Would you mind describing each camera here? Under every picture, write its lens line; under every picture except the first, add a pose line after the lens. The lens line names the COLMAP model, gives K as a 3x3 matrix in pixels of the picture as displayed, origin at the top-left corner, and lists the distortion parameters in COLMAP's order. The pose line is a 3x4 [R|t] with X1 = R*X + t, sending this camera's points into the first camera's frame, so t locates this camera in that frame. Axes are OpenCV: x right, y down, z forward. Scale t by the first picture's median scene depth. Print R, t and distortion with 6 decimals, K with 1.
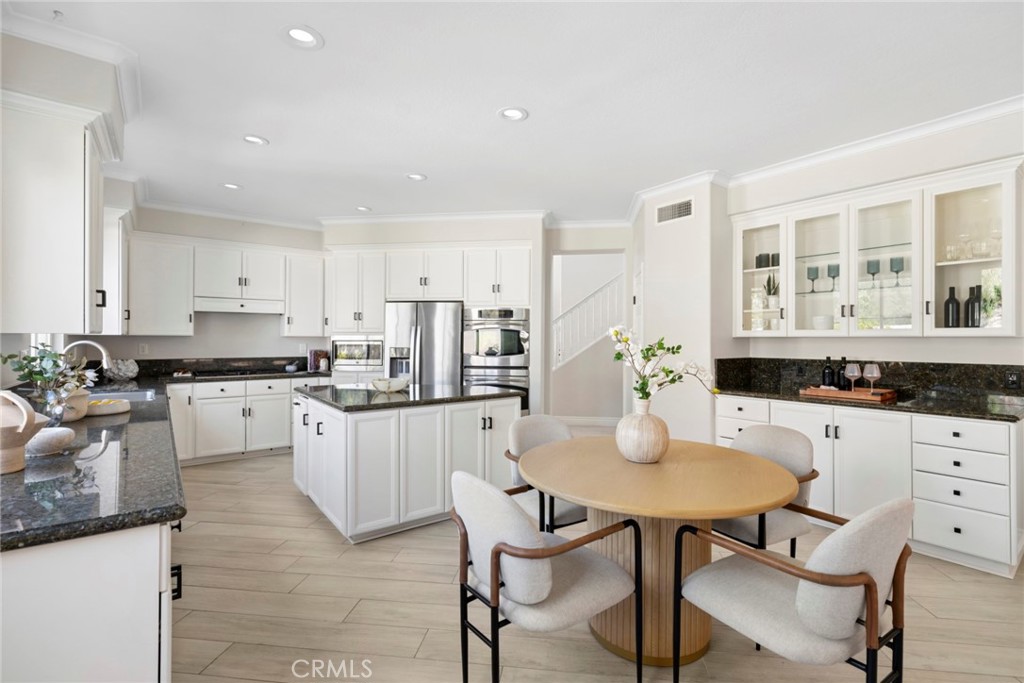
lens RADIAL K [[461.6, 0, 511.4], [0, 461.6, 334.5], [0, 0, 1]] dist [-0.001352, -0.000162]
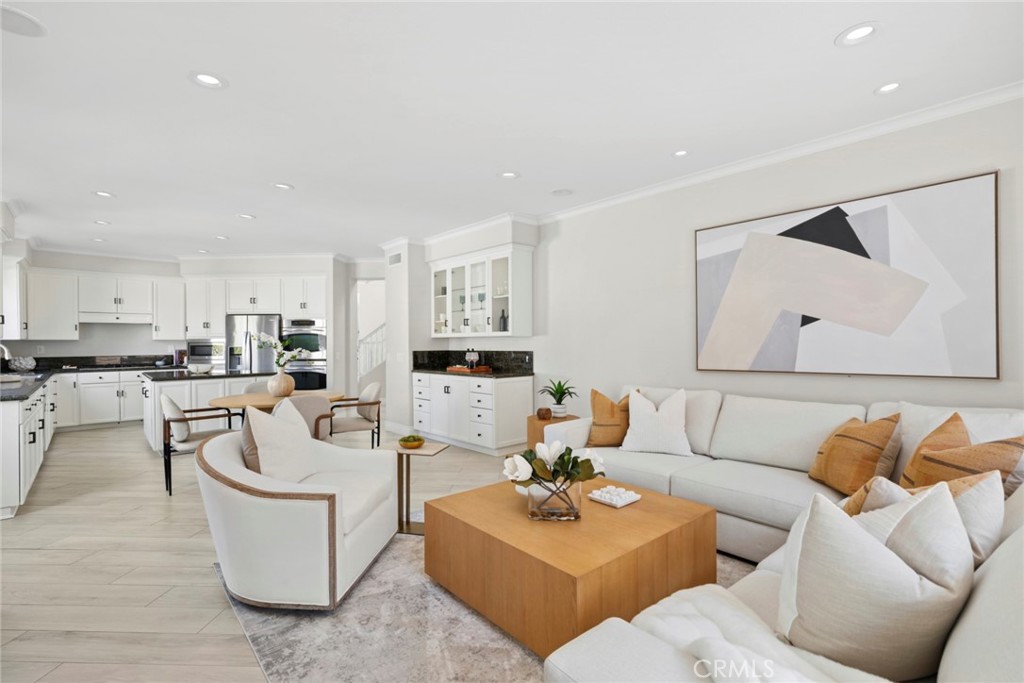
lens RADIAL K [[463.4, 0, 510.8], [0, 463.4, 343.6], [0, 0, 1]] dist [-0.003624, 0.000312]
pose [[0.995905, -0.009442, 0.089912, 0.521969], [0.008193, 0.999865, 0.014250, 0.004680], [-0.090035, -0.013455, 0.995848, -0.549434]]
